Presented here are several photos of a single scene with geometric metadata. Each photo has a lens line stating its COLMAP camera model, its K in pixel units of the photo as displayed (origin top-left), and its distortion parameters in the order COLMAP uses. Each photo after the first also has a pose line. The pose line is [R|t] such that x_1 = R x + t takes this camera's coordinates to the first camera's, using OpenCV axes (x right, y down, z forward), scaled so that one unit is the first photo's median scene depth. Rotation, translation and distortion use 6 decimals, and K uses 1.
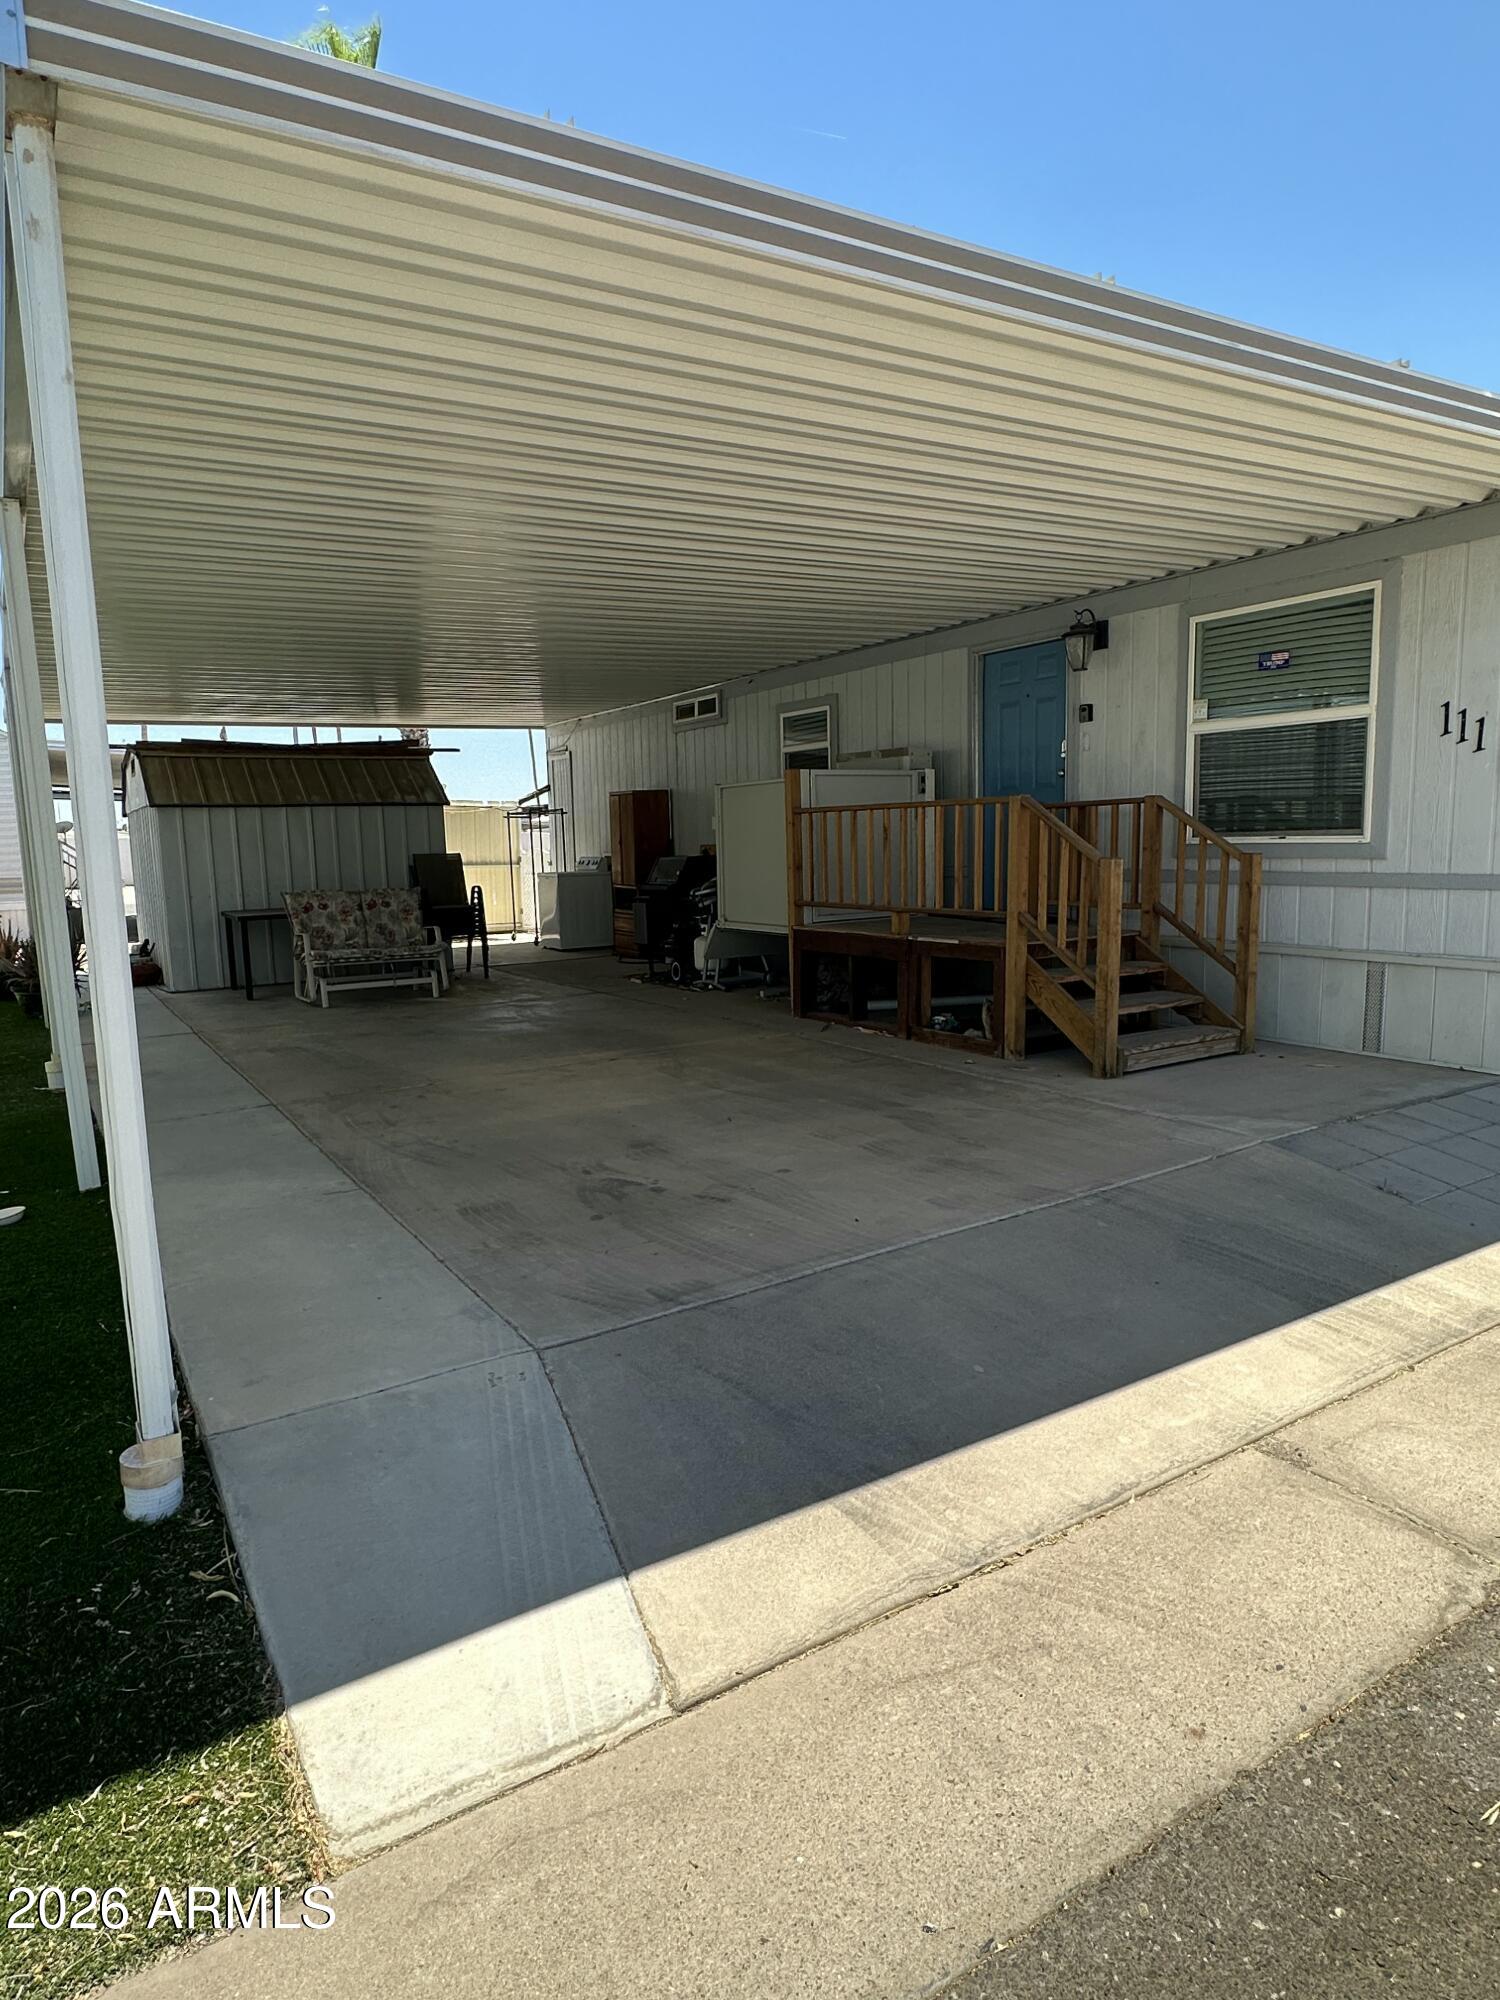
lens RADIAL K [[1216.8, 0, 753.4], [0, 1216.8, 1032.5], [0, 0, 1]] dist [-0.010475, 0.000184]
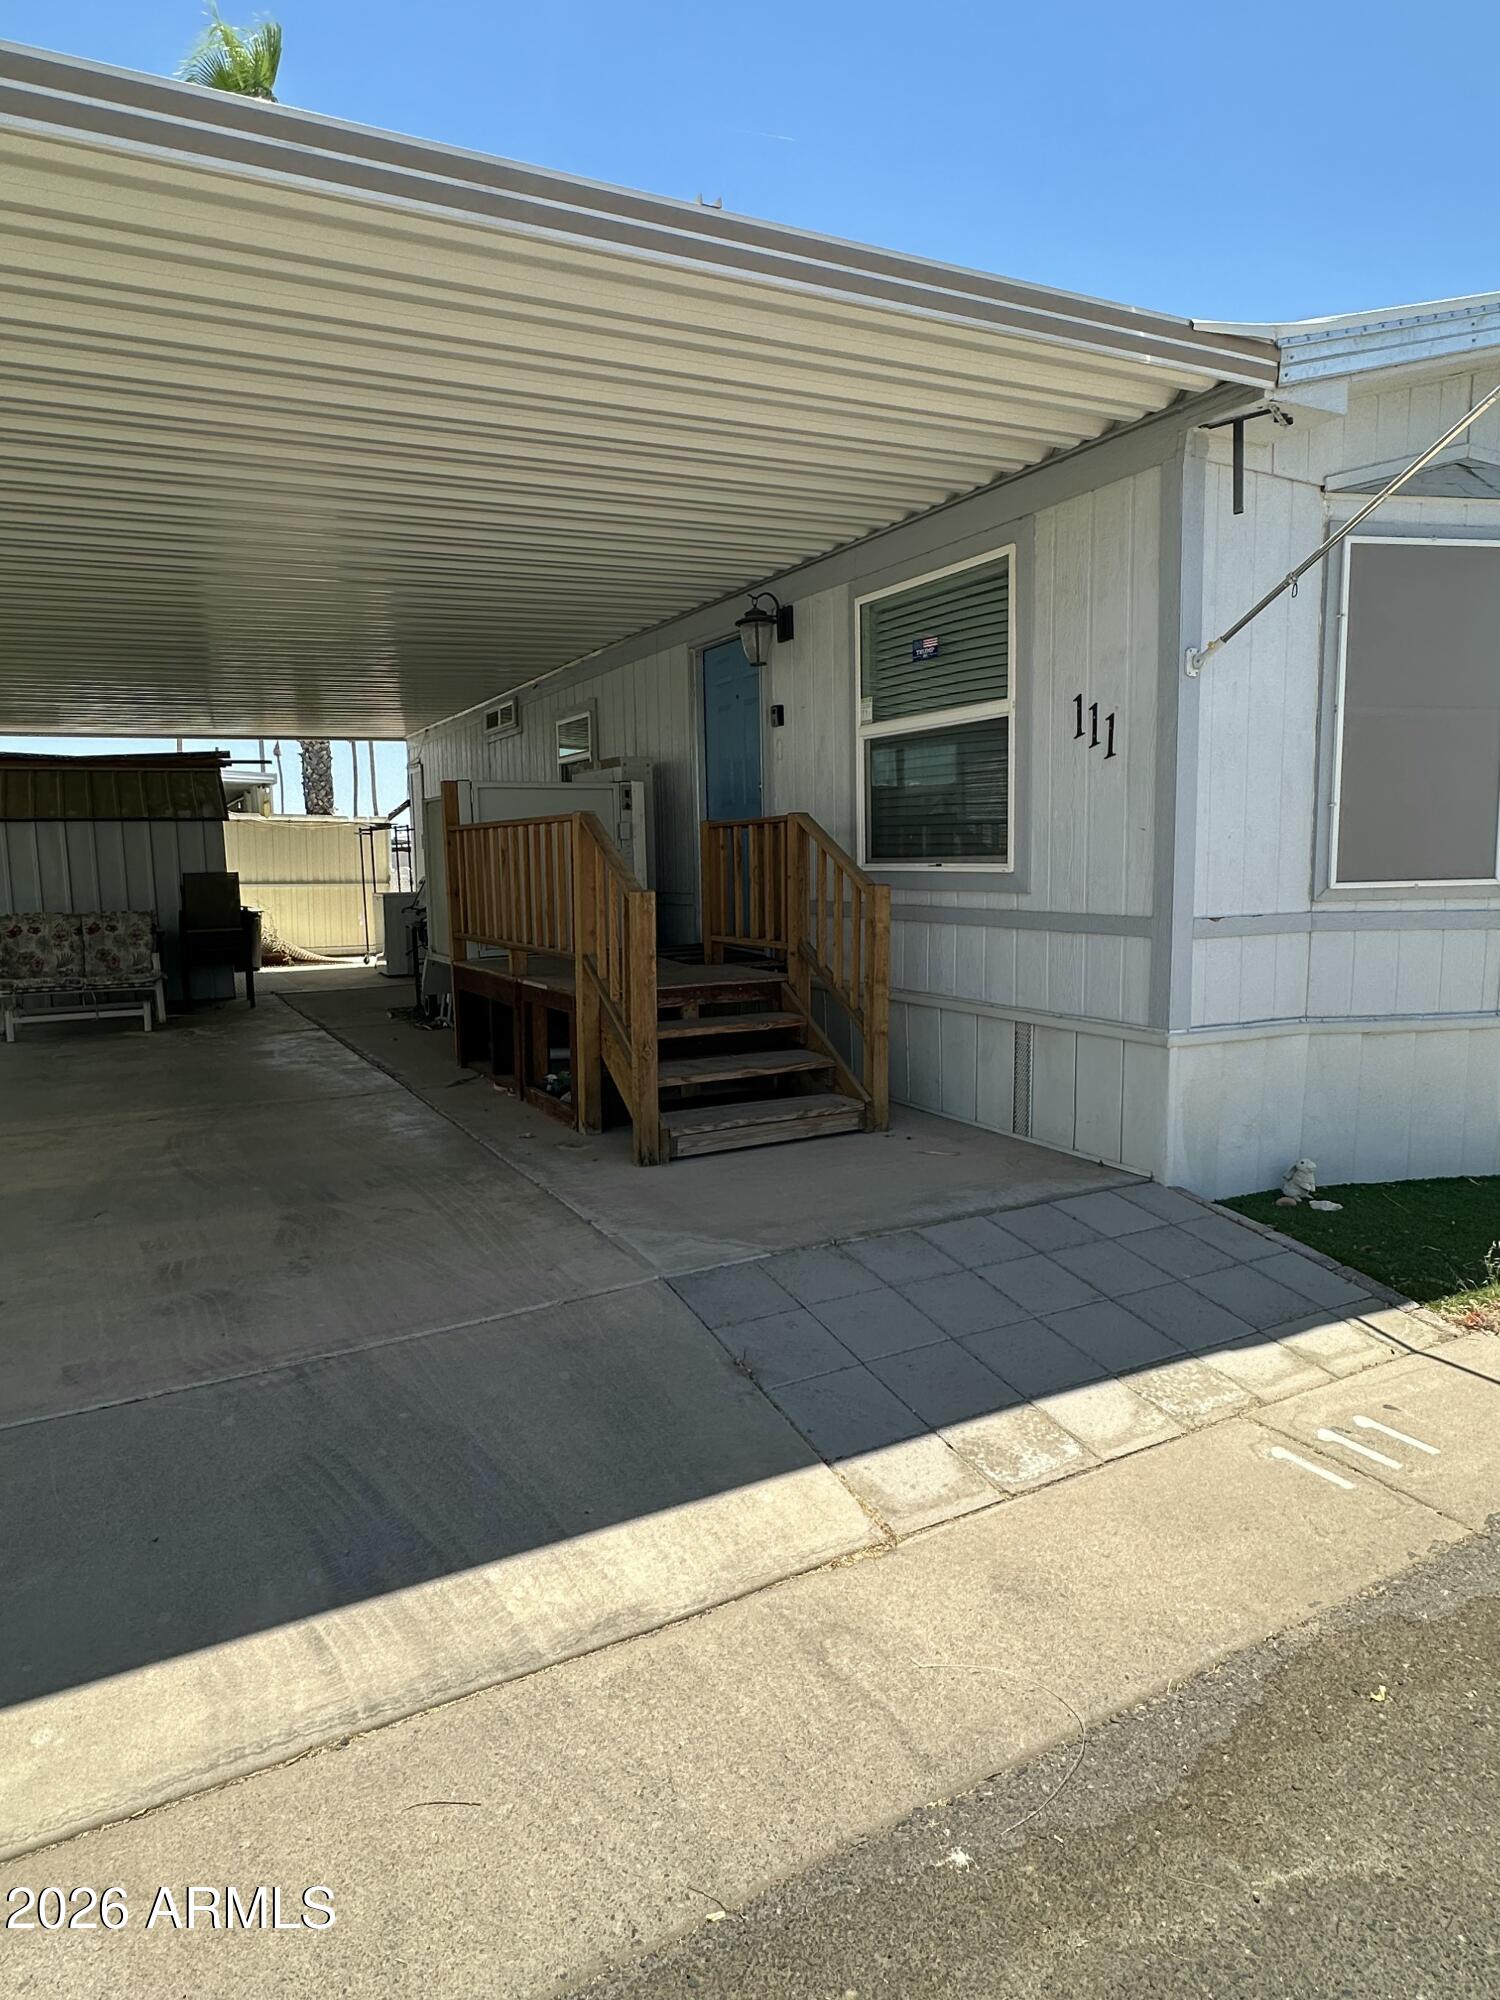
lens RADIAL K [[1214.4, 0, 749.3], [0, 1214.4, 1021.3], [0, 0, 1]] dist [0.002912, 0.001182]
pose [[0.997632, 0.014888, -0.067143, 0.376049], [-0.016275, 0.999664, -0.020163, -0.038440], [0.066820, 0.021208, 0.997540, 0.186901]]
